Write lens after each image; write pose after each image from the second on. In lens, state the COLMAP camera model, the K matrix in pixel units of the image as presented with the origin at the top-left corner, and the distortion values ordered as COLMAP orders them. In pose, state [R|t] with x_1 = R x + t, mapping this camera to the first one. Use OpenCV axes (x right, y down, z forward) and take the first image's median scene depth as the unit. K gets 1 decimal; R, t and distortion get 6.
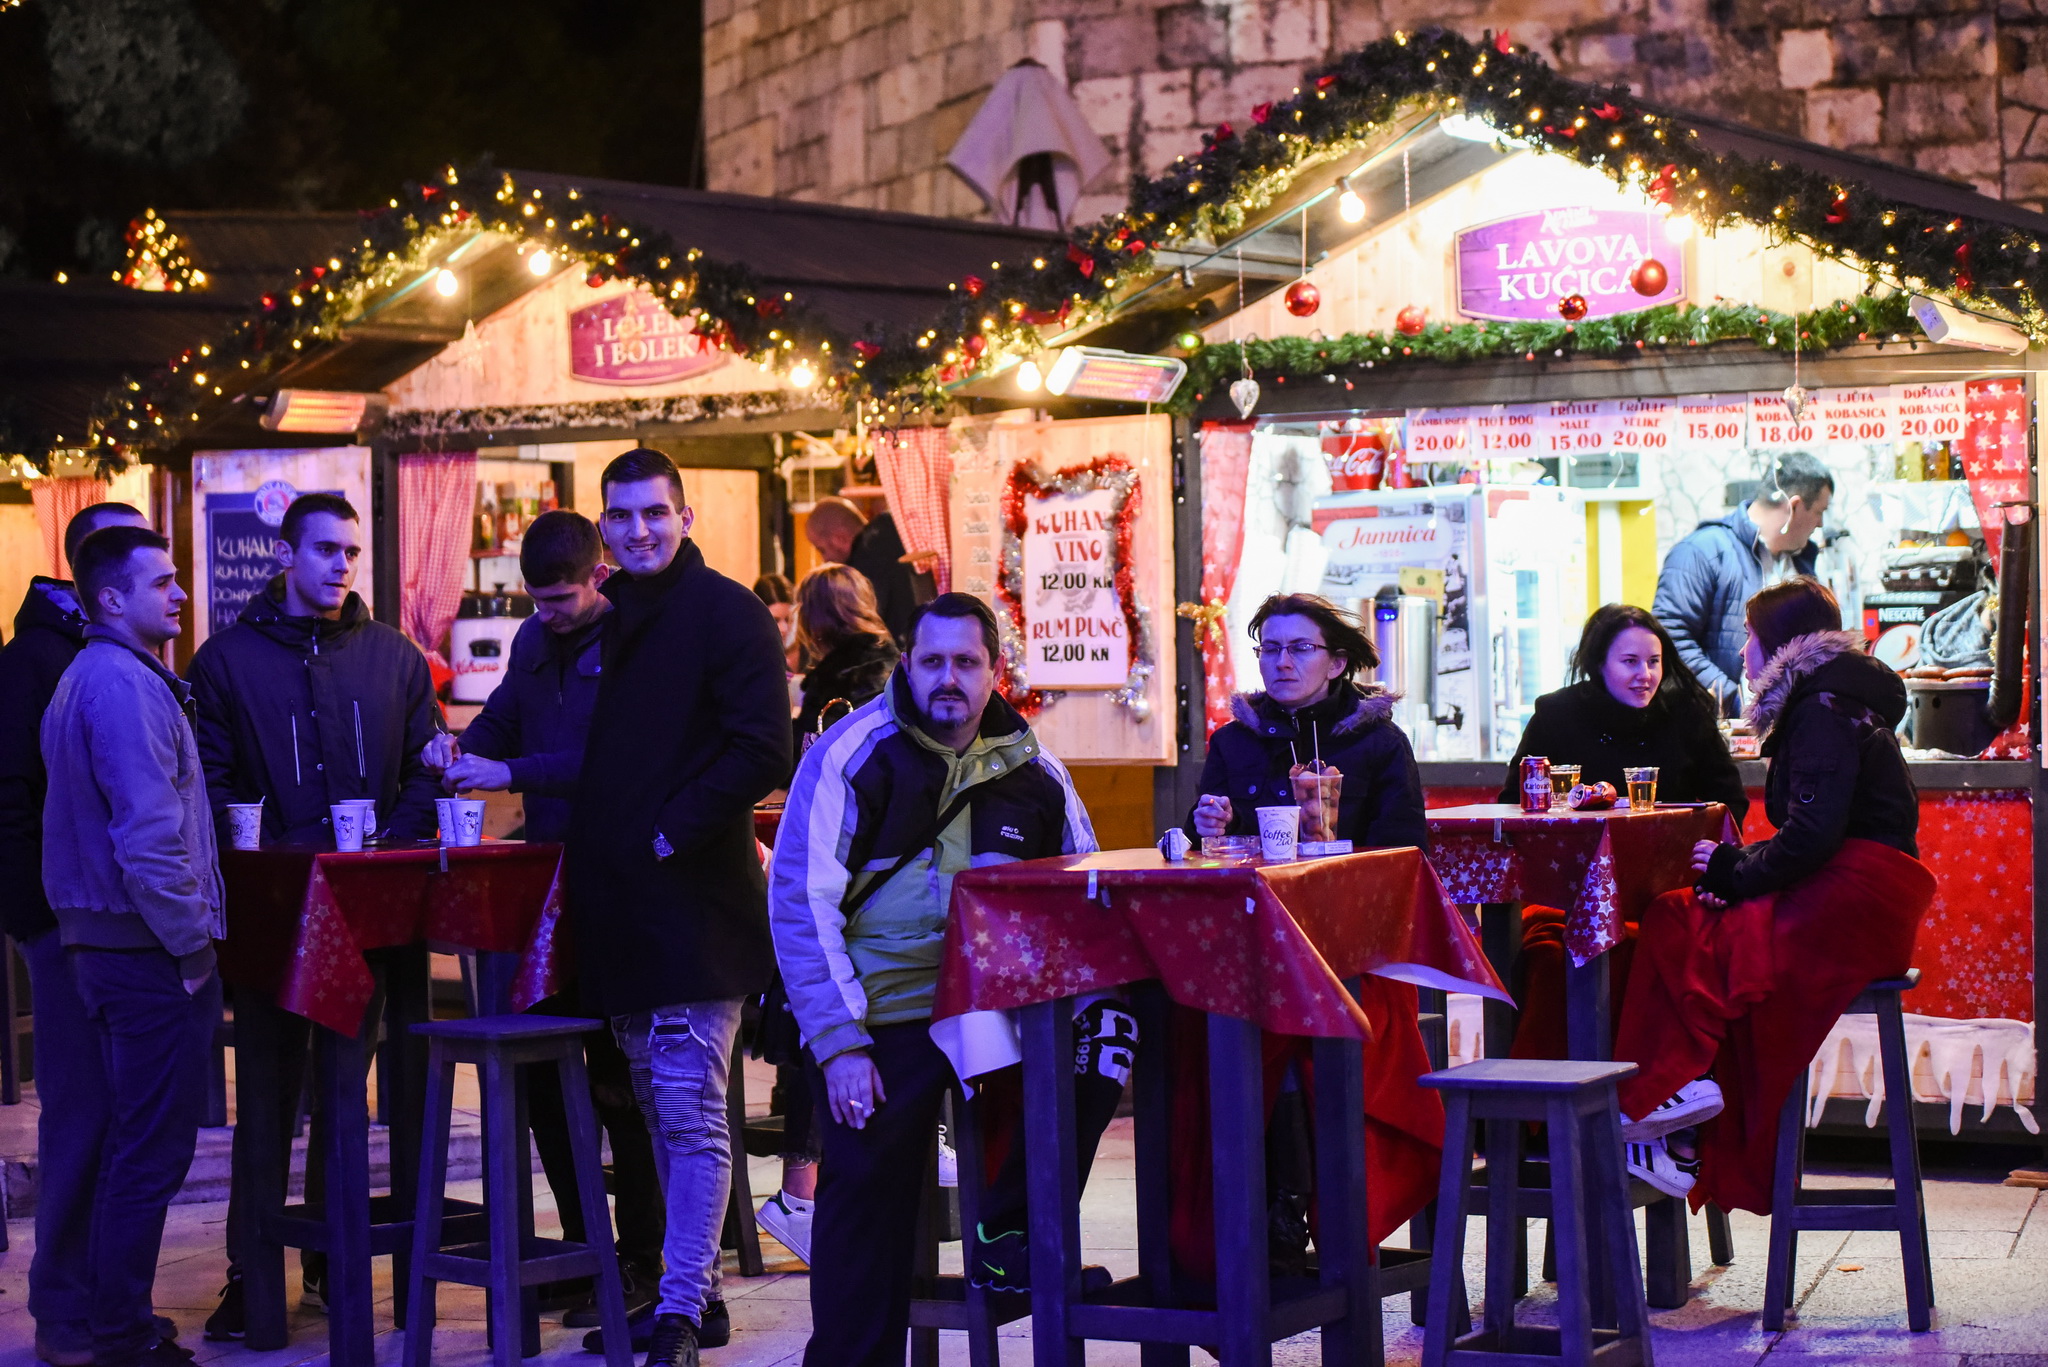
lens RADIAL K [[4349.4, 0, 1025.6], [0, 4349.4, 682.1], [0, 0, 1]] dist [-0.314059, 0.000000]
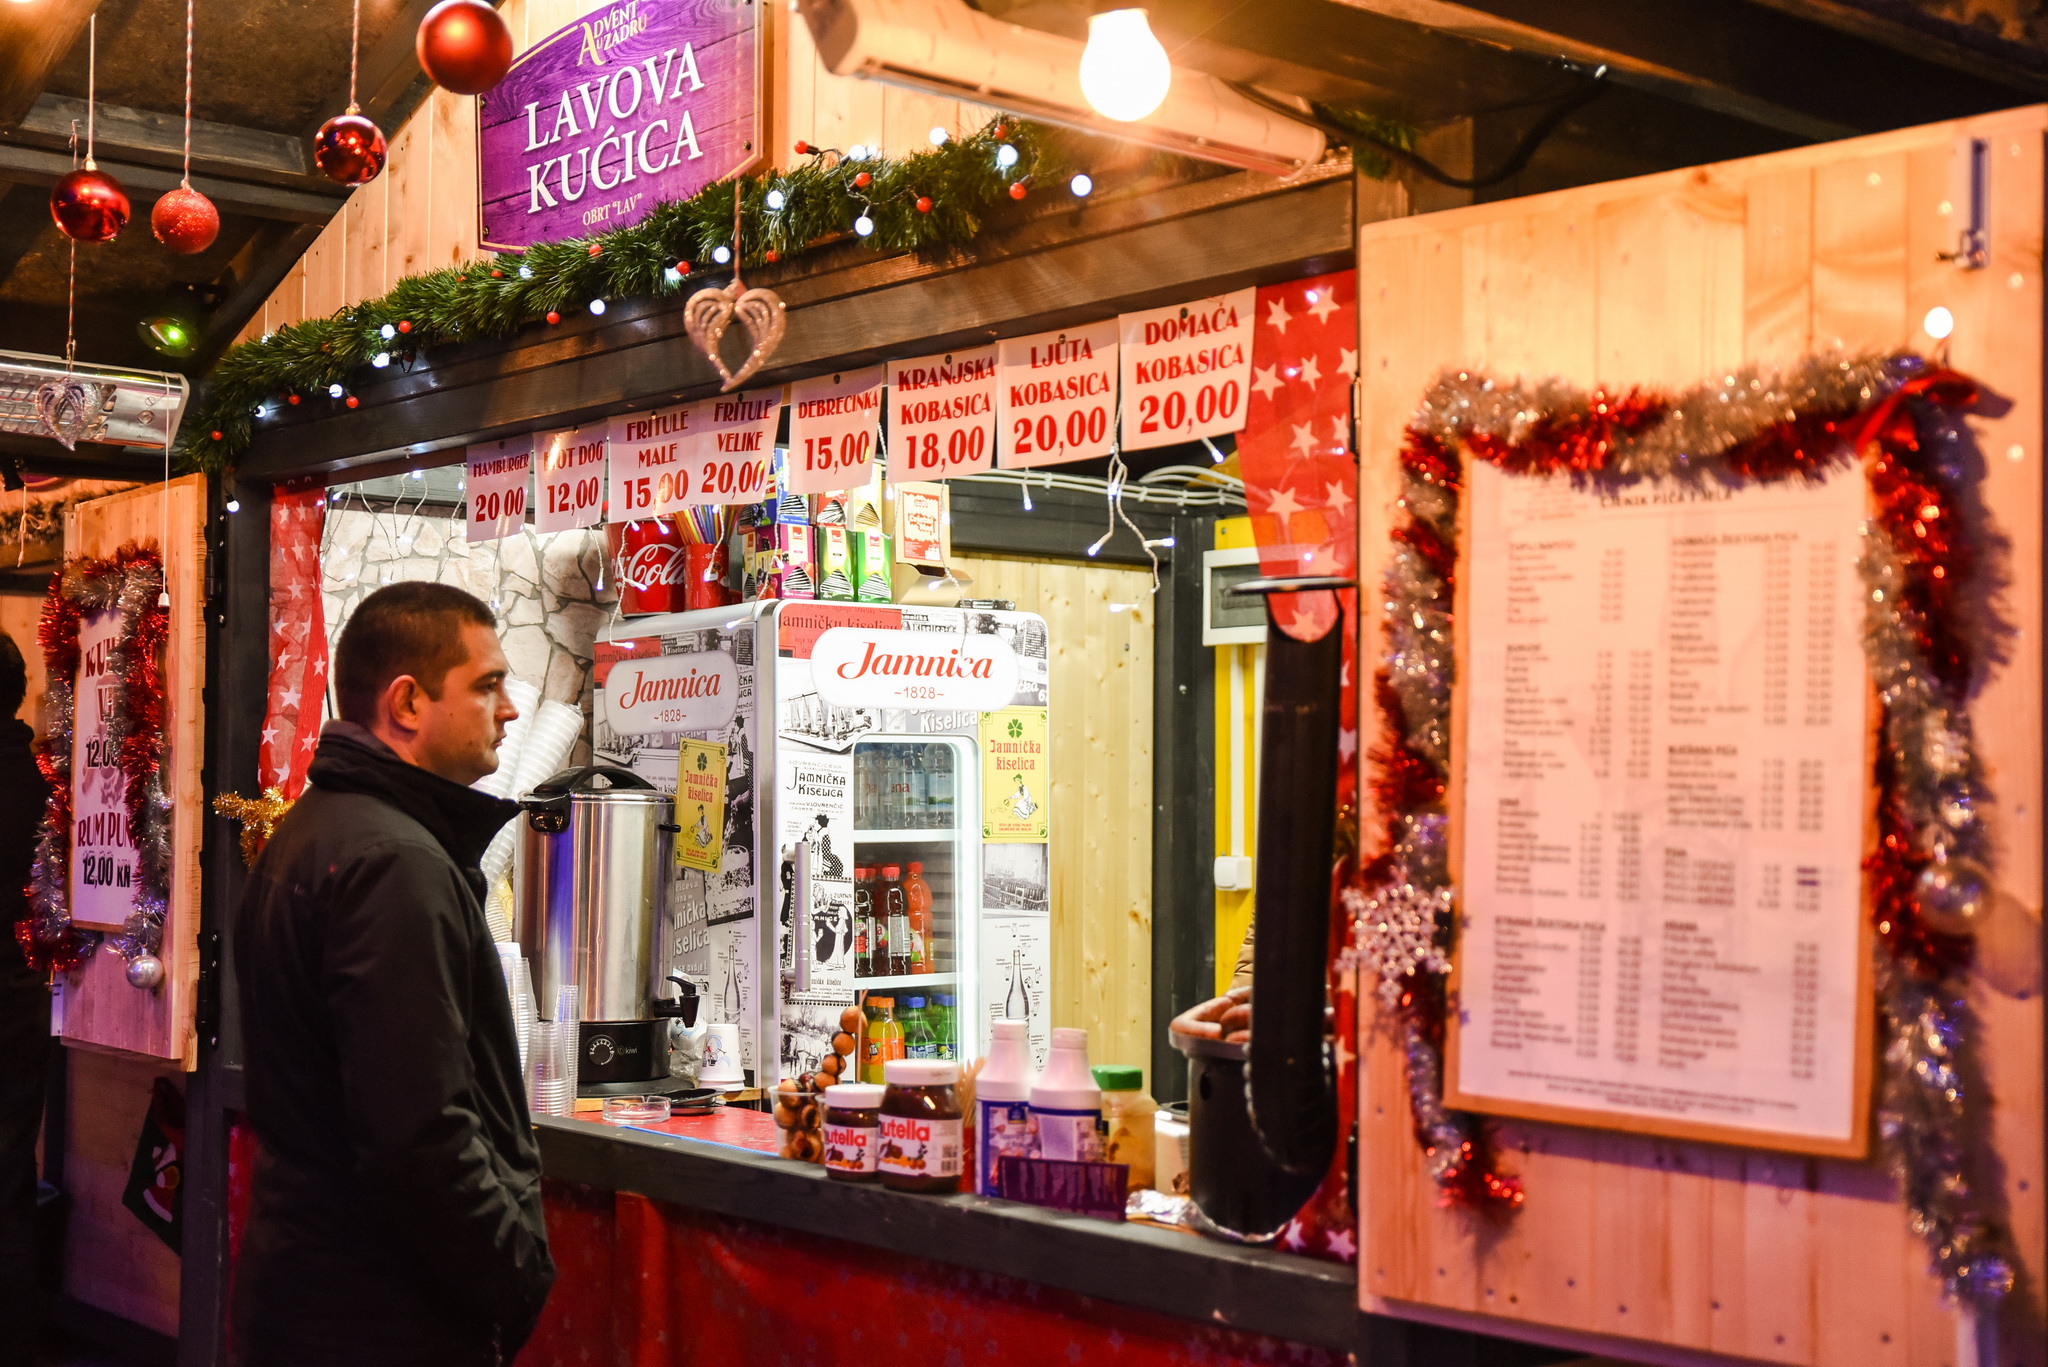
lens RADIAL K [[2753.2, 0, 1014.5], [0, 2753.2, 673.6], [0, 0, 1]] dist [0.033265, 0.000000]
pose [[0.968872, 0.010899, -0.247321, 0.231570], [-0.023128, 0.998646, -0.046595, -0.019333], [0.246478, 0.050864, 0.967813, 0.662196]]
